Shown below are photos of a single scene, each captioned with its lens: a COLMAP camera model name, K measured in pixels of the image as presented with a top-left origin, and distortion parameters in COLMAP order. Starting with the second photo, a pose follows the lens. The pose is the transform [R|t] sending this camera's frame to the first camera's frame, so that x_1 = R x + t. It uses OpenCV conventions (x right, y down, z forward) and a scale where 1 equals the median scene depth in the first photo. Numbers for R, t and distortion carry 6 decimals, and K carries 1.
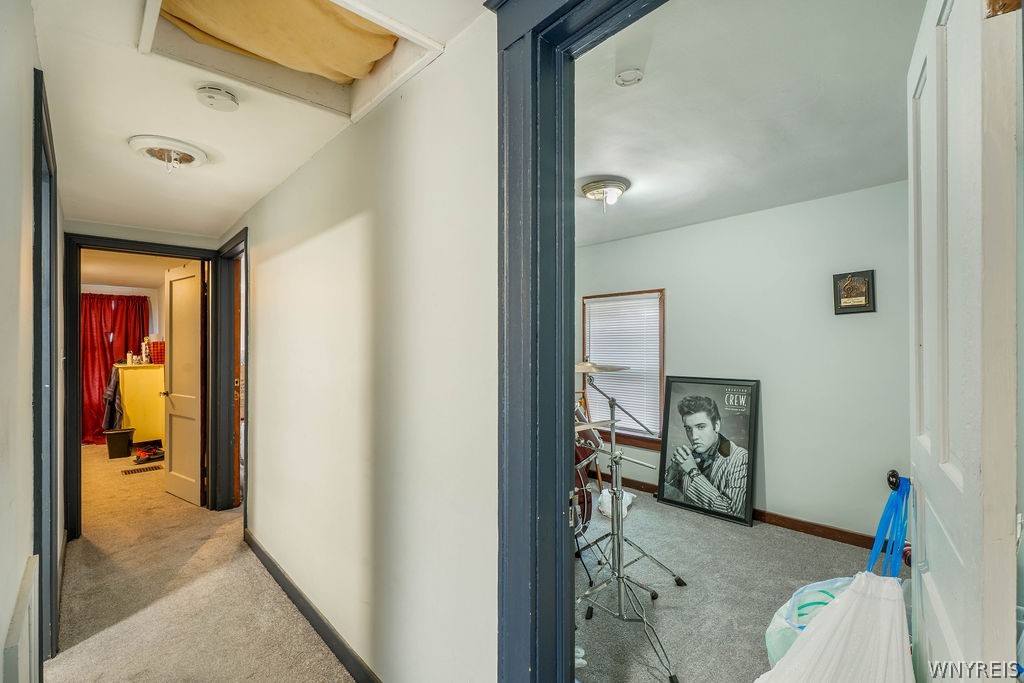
lens RADIAL K [[466.9, 0, 510.5], [0, 466.9, 338.8], [0, 0, 1]] dist [-0.000065, 0.000483]
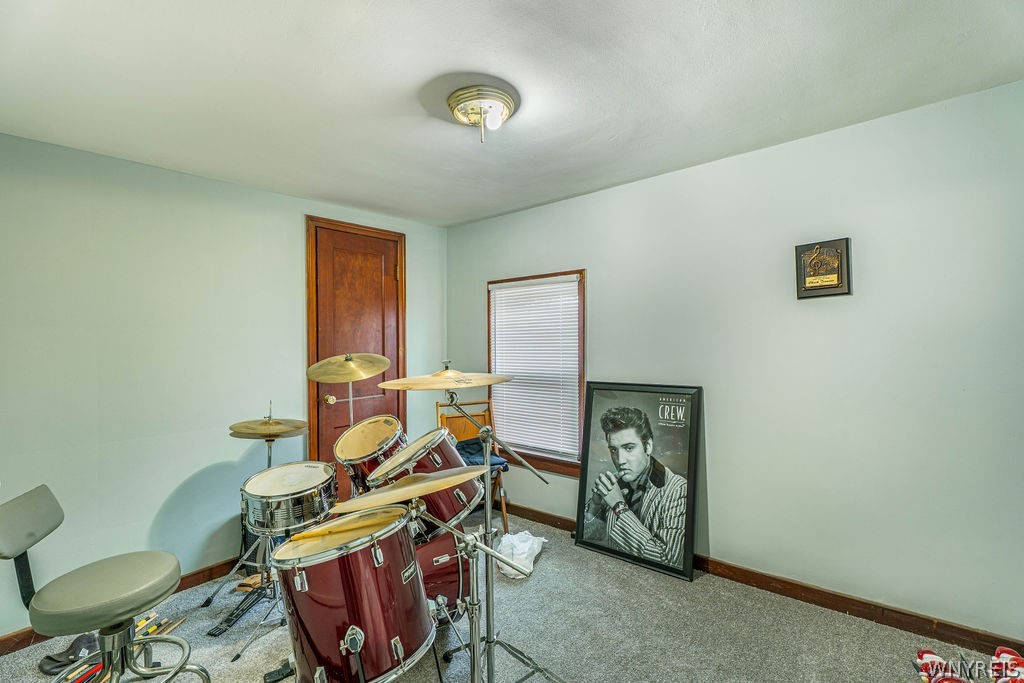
lens RADIAL K [[466.9, 0, 510.9], [0, 466.9, 351.1], [0, 0, 1]] dist [-0.000065, 0.000483]
pose [[0.992926, -0.013698, 0.117946, 0.131539], [0.009960, 0.999431, 0.032221, 0.002884], [-0.118320, -0.030818, 0.992497, 0.274932]]
